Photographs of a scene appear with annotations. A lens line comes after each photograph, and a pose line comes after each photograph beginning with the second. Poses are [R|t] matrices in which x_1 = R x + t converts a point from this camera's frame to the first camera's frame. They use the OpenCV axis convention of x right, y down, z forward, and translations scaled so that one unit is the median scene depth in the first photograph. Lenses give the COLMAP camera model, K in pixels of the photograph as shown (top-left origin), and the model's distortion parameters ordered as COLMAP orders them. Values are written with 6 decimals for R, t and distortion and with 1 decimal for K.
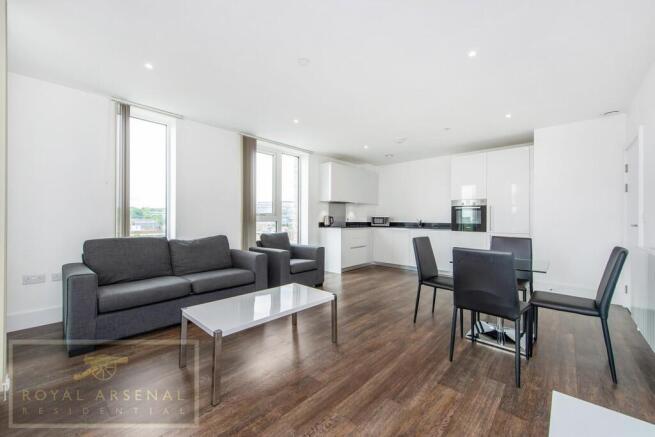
lens RADIAL K [[255.6, 0, 333.0], [0, 255.6, 217.7], [0, 0, 1]] dist [-0.001738, -0.000059]
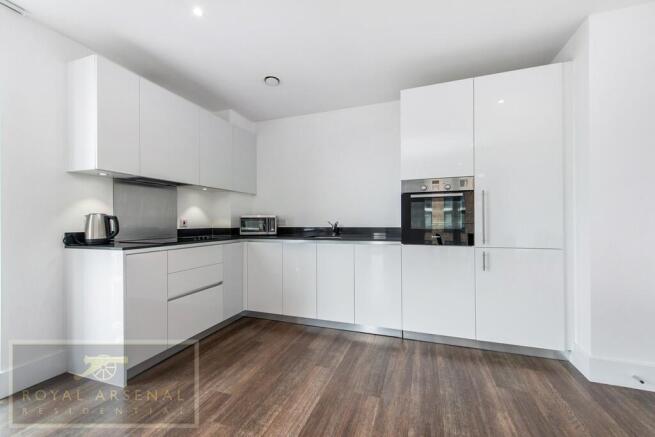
lens RADIAL K [[255.6, 0, 332.5], [0, 255.6, 219.6], [0, 0, 1]] dist [-0.001738, -0.000059]
pose [[0.932954, -0.009370, 0.359875, 0.146623], [0.009990, 0.999950, 0.000136, 0.003593], [-0.359858, 0.003469, 0.933001, 0.517762]]
